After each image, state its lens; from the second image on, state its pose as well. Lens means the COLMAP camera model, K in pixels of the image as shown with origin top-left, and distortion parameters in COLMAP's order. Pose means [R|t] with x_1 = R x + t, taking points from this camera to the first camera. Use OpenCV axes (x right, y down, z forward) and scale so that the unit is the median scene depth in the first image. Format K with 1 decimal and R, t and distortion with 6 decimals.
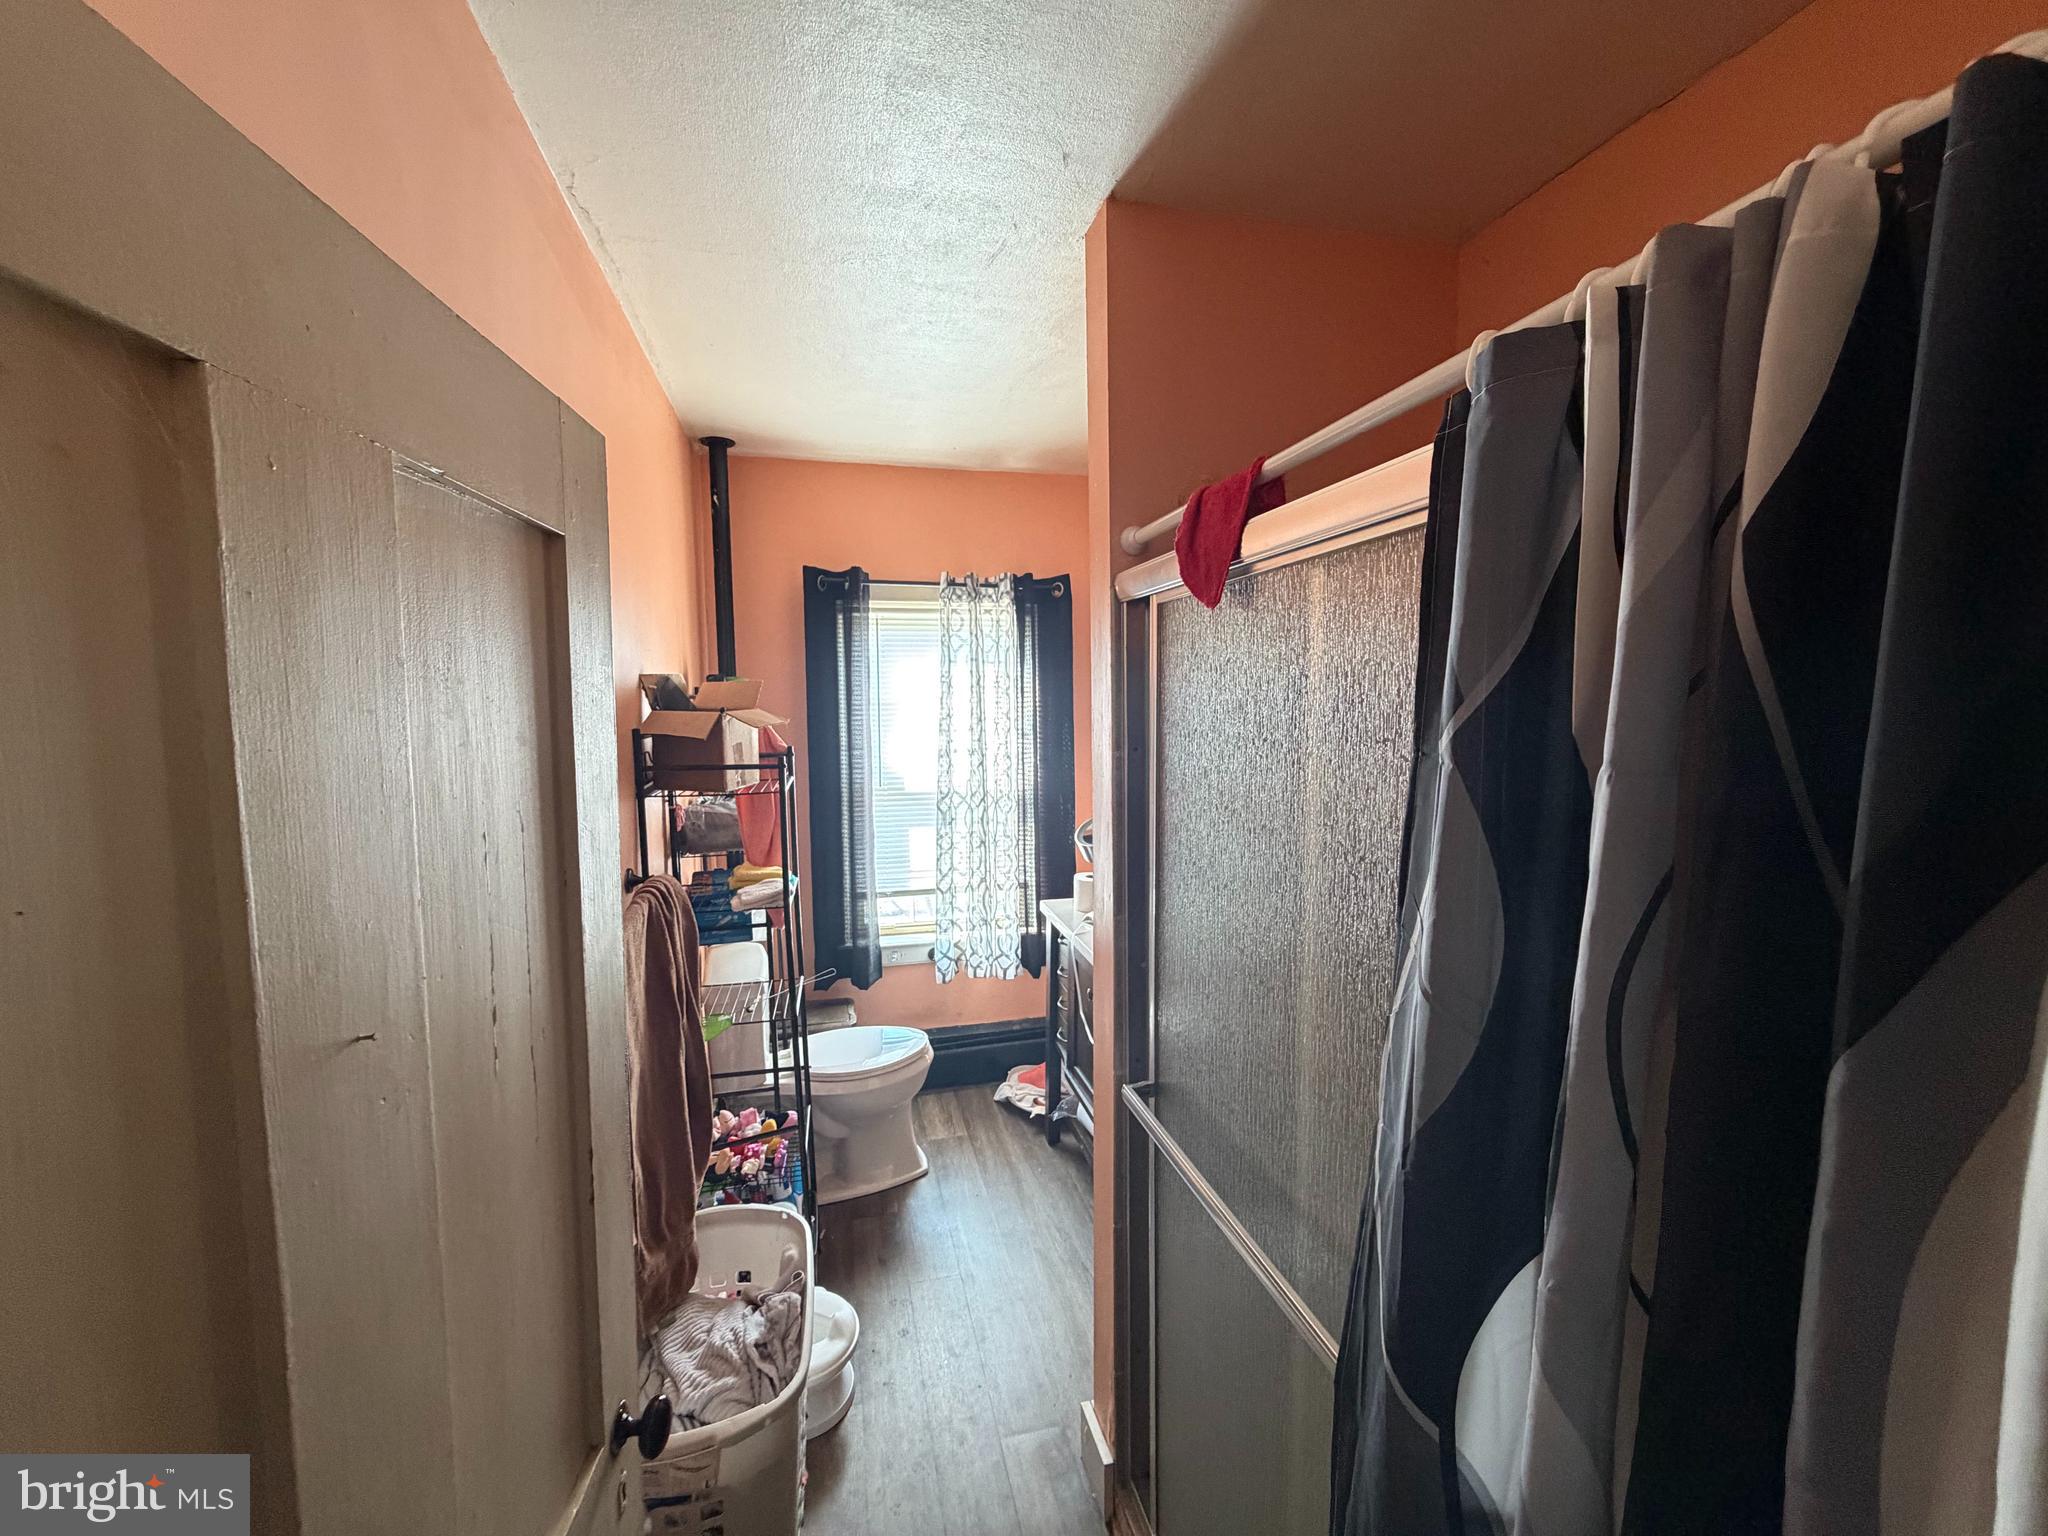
lens RADIAL K [[813.9, 0, 1028.3], [0, 813.9, 774.2], [0, 0, 1]] dist [0.003141, 0.000602]
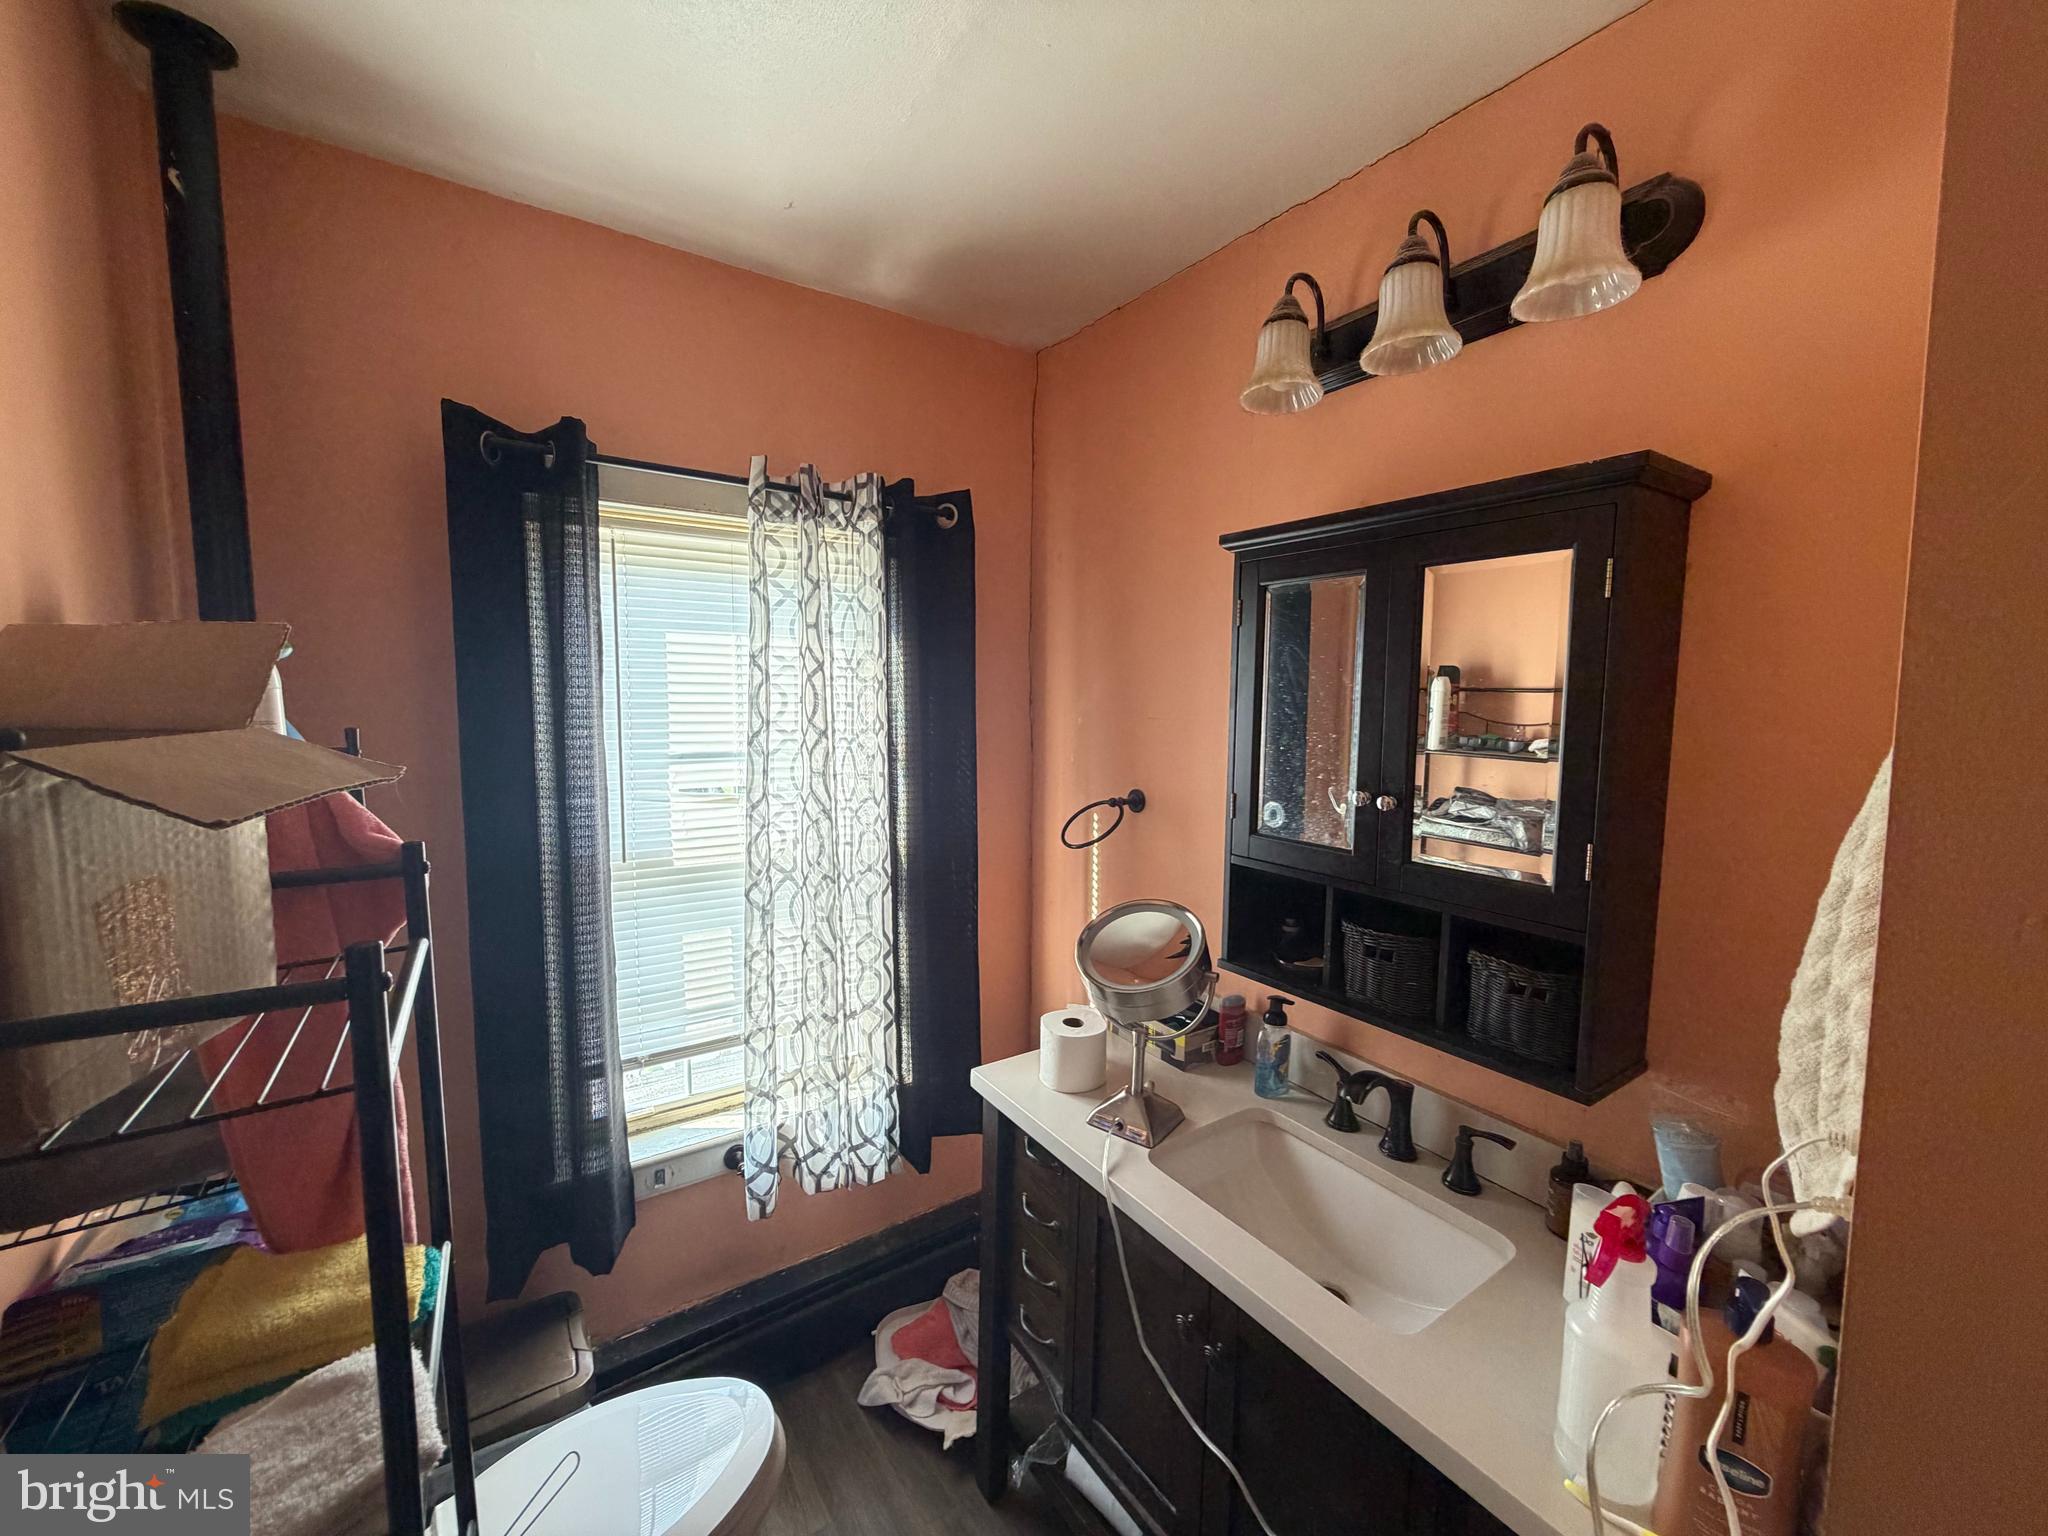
lens RADIAL K [[813.9, 0, 1016.3], [0, 813.9, 775.6], [0, 0, 1]] dist [0.003141, 0.000602]
pose [[0.942188, -0.017964, 0.334602, -0.121704], [0.015992, 0.999835, 0.008648, -0.042119], [-0.334702, -0.002797, 0.942320, 0.429392]]
